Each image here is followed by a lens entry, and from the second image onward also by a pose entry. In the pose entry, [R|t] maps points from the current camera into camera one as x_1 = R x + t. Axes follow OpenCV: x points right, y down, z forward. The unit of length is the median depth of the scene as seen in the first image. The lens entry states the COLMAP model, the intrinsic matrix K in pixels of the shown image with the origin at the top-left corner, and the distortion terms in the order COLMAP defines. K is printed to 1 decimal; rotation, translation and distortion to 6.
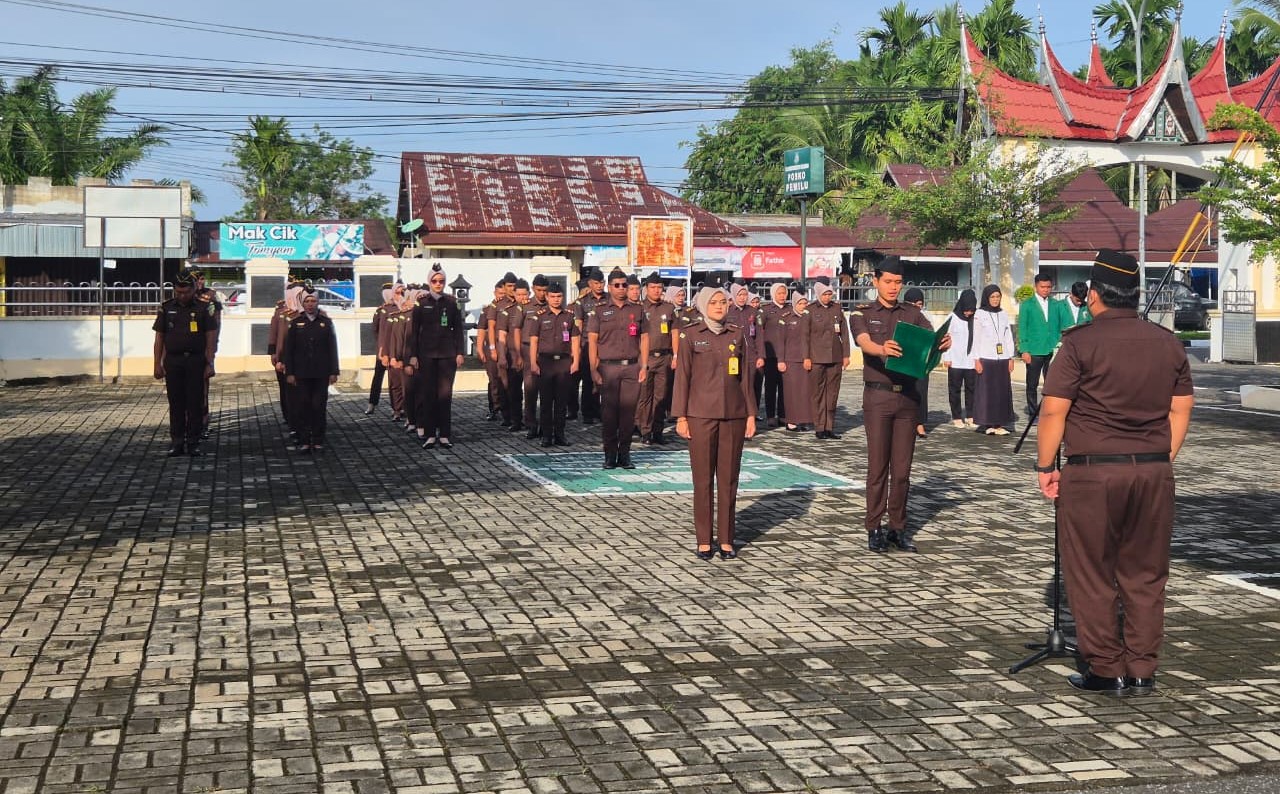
lens RADIAL K [[1800.2, 0, 642.3], [0, 1800.2, 332.2], [0, 0, 1]] dist [0.095437, -0.074782]
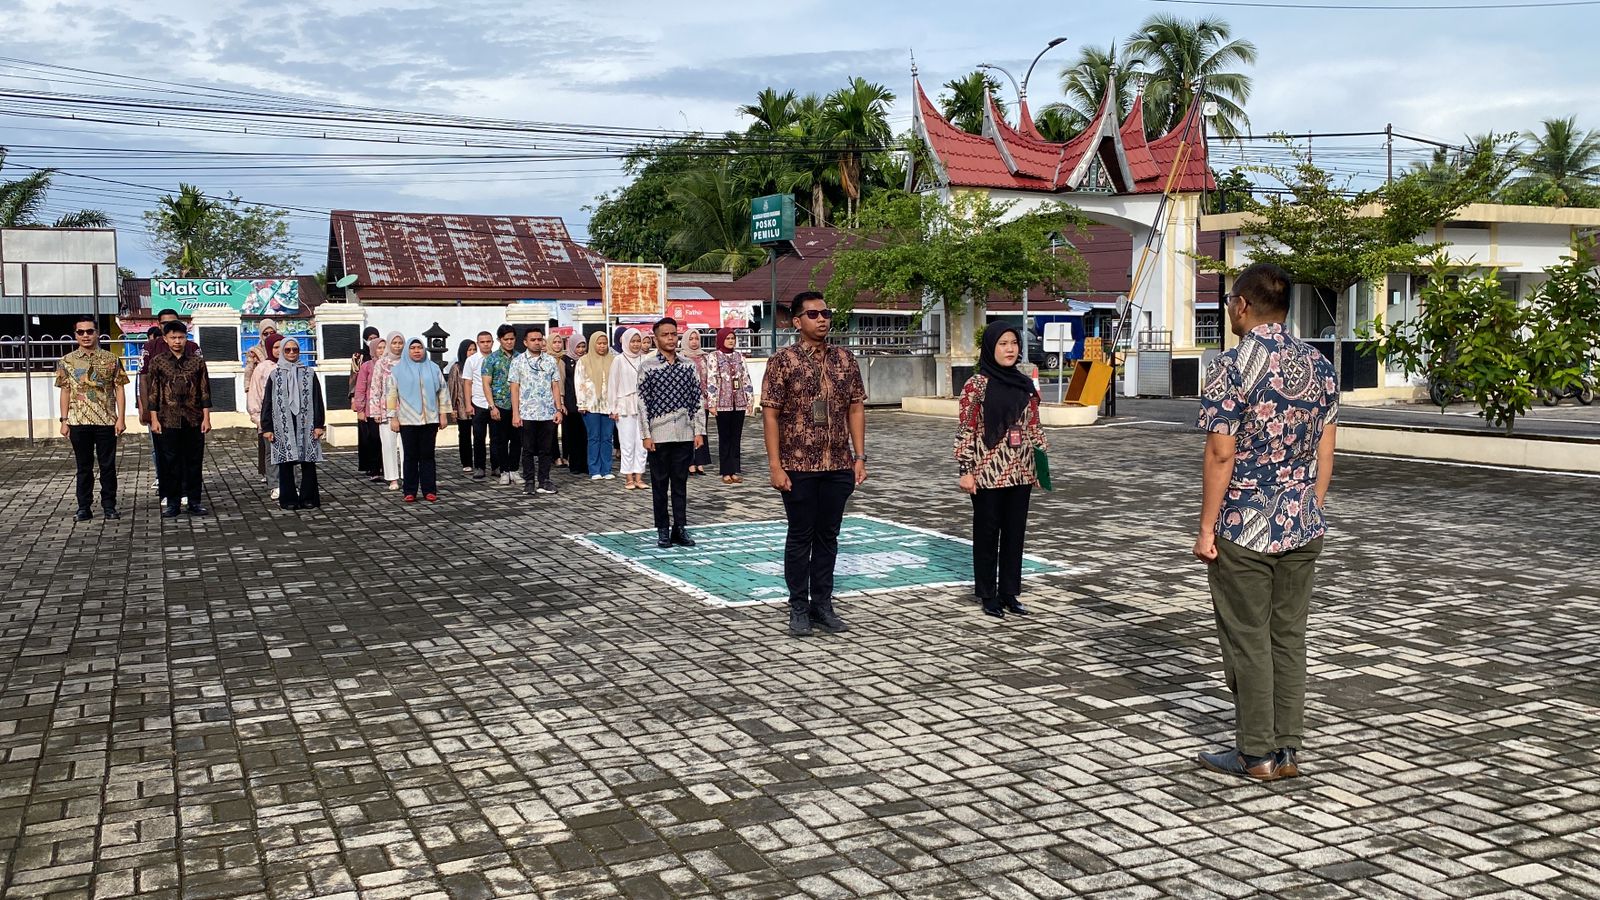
lens RADIAL K [[1460.1, 0, 800.0], [0, 1460.1, 450.0], [0, 0, 1]] dist [0.165629, -0.370494]
pose [[0.981798, -0.028354, 0.187798, -0.033174], [0.018980, 0.998491, 0.051527, -0.000791], [-0.188975, -0.047025, 0.980855, 0.109060]]
